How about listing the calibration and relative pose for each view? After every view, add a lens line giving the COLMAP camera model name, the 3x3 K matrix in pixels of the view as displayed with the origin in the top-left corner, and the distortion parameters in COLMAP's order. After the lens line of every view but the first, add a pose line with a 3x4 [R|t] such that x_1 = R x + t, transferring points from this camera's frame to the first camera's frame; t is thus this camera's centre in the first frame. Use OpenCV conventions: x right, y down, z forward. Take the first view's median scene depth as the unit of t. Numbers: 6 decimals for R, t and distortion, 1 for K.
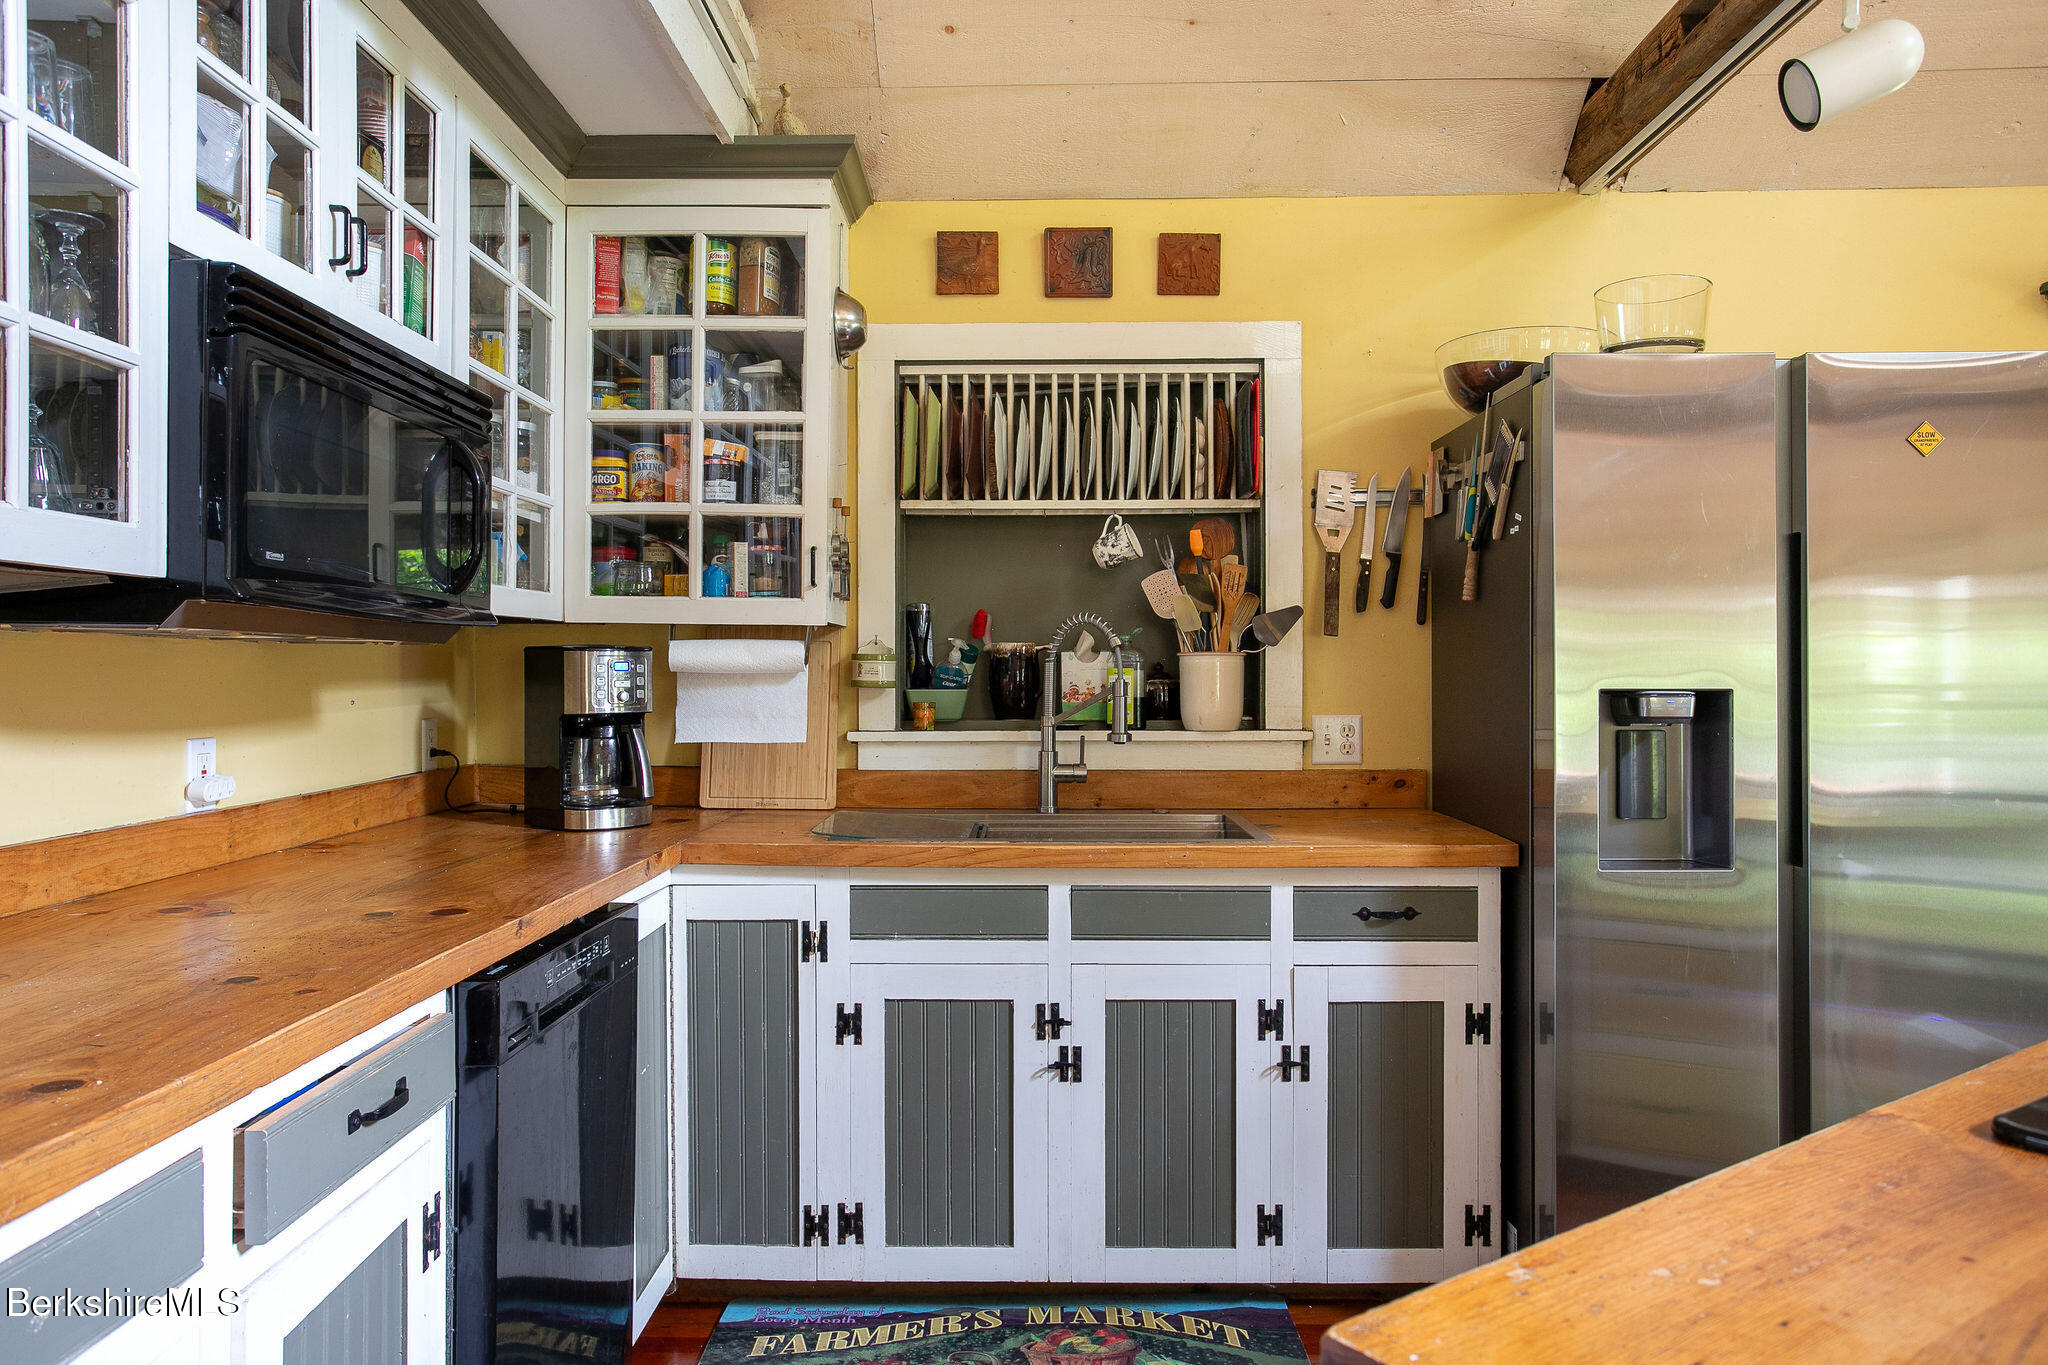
lens RADIAL K [[1386.3, 0, 1016.7], [0, 1386.3, 672.0], [0, 0, 1]] dist [-0.001188, -0.002897]
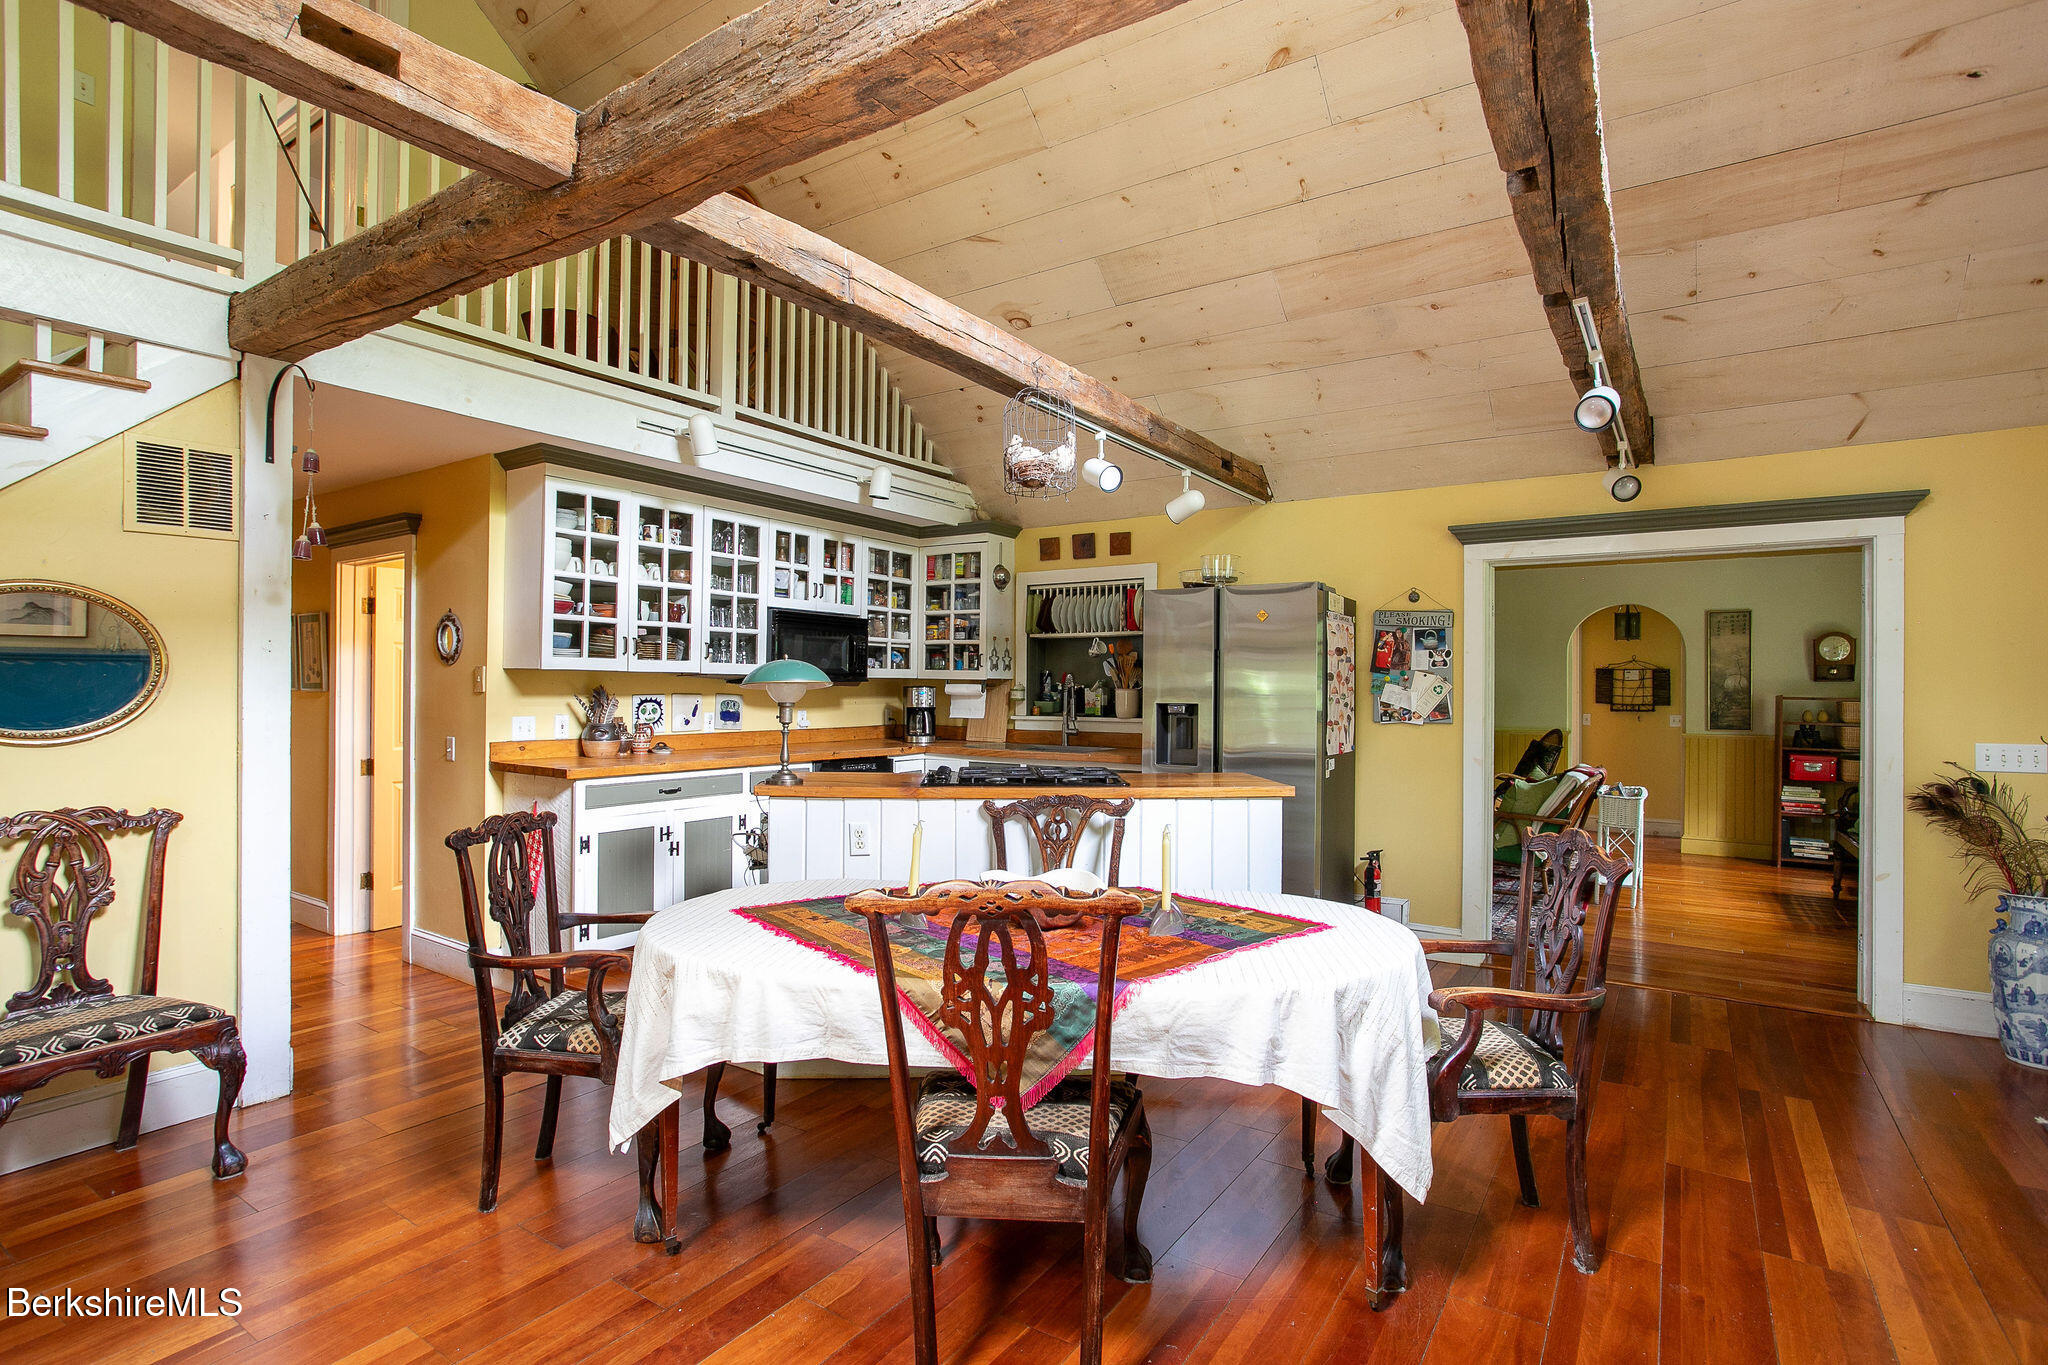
lens RADIAL K [[990.8, 0, 1006.3], [0, 990.8, 684.8], [0, 0, 1]] dist [-0.051212, 0.014023]
pose [[0.836064, 0.004181, -0.548616, 1.080224], [-0.007832, 0.999960, -0.004315, -0.012888], [0.548576, 0.007904, 0.836064, -0.780906]]
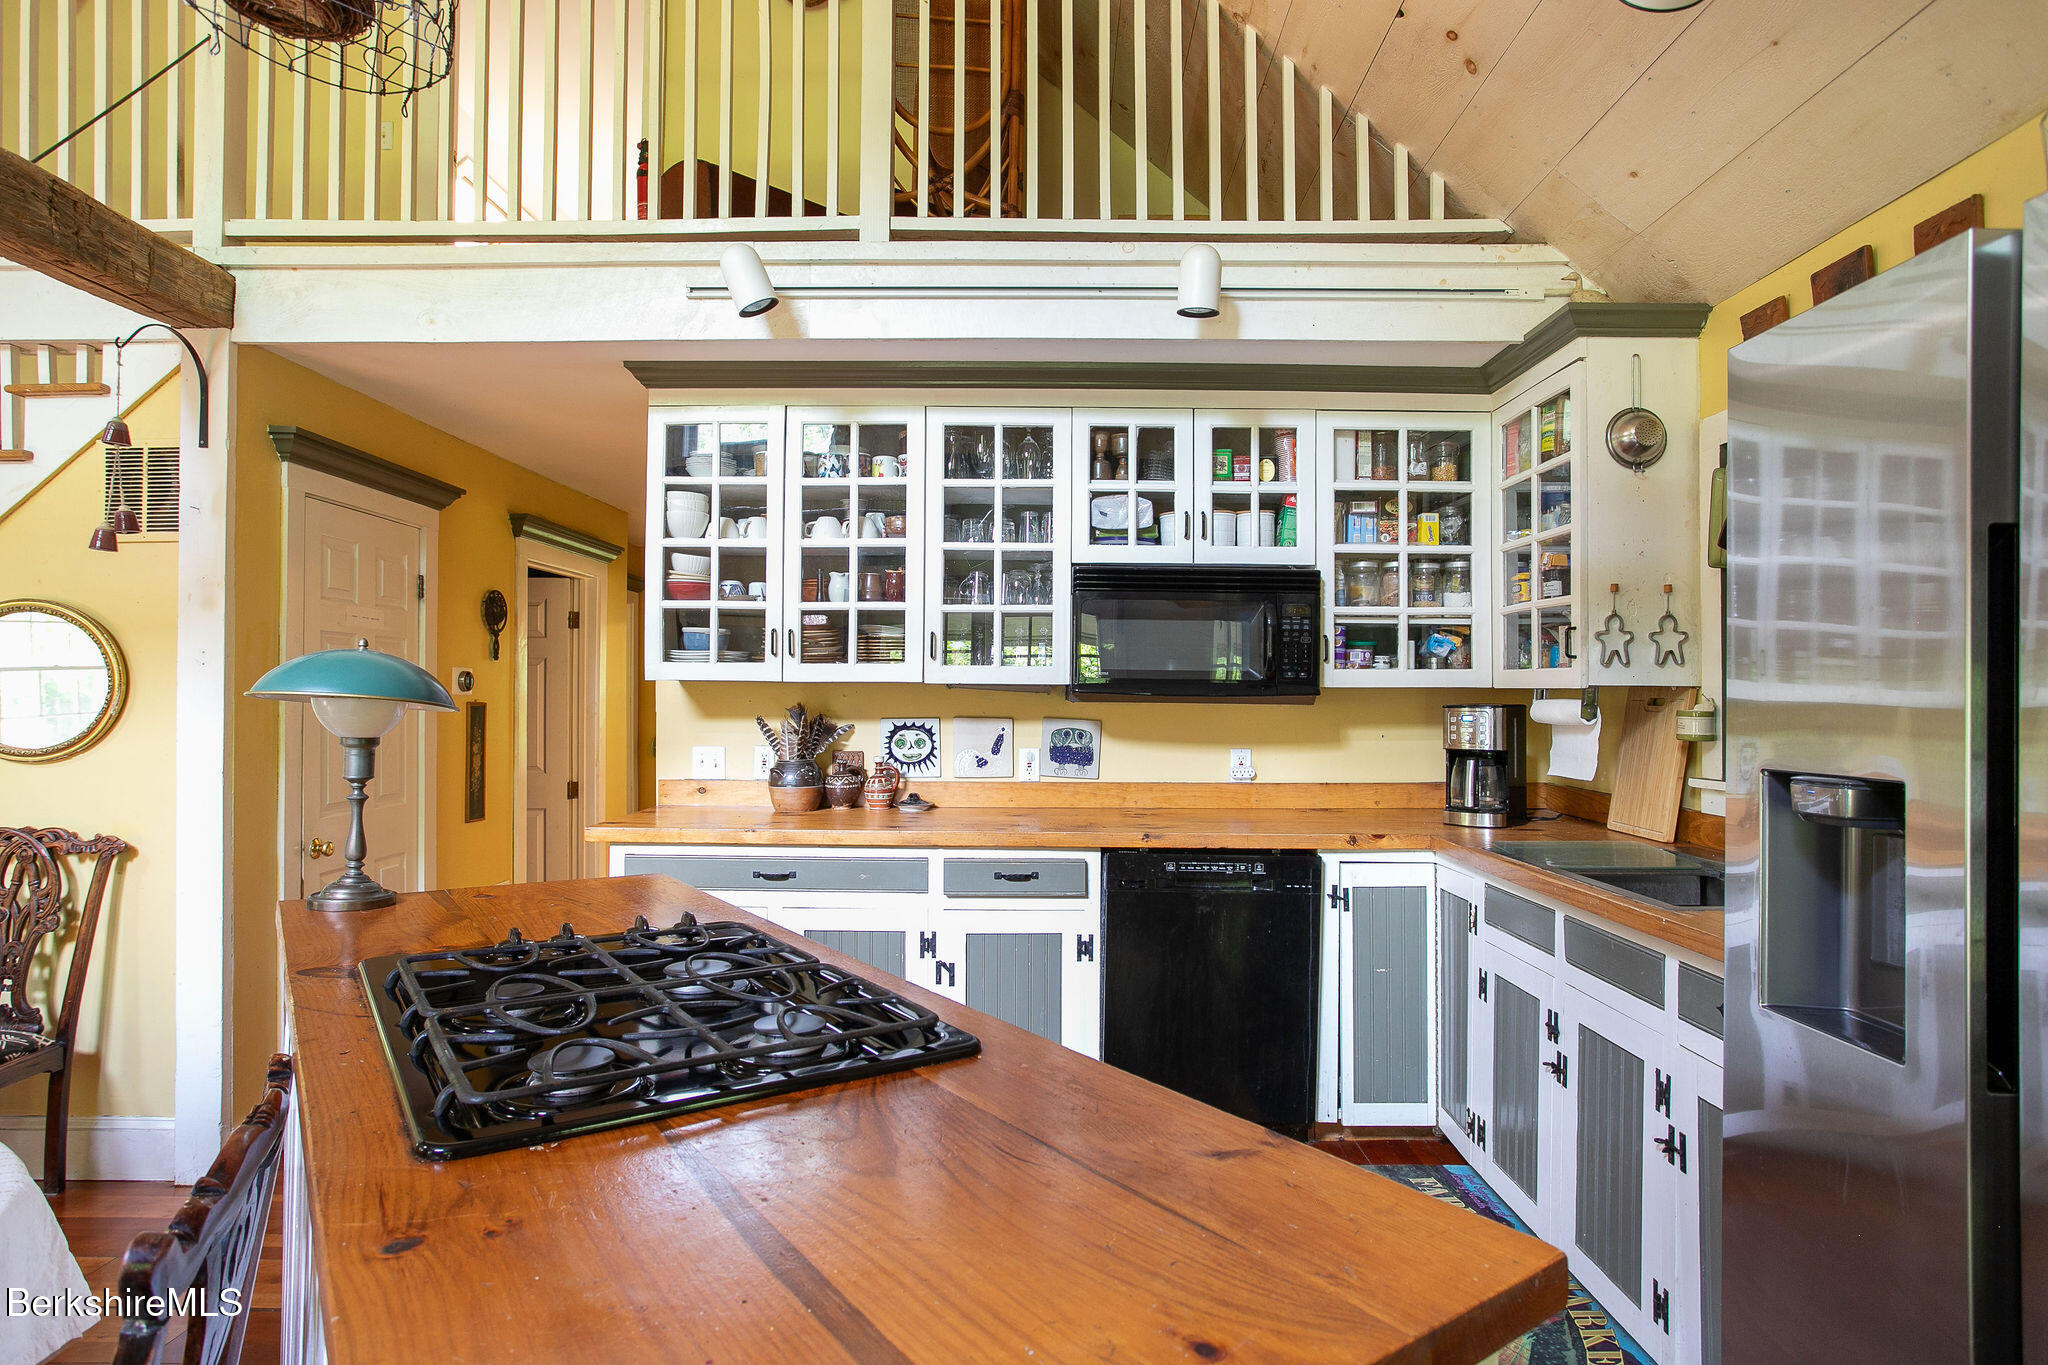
lens RADIAL K [[1084.3, 0, 1019.9], [0, 1084.3, 669.4], [0, 0, 1]] dist [-0.018073, 0.009579]
pose [[-0.002023, -0.029153, -0.999573, 0.835031], [-0.007114, 0.999550, -0.029138, -0.018241], [0.999973, 0.007052, -0.002230, 0.484684]]
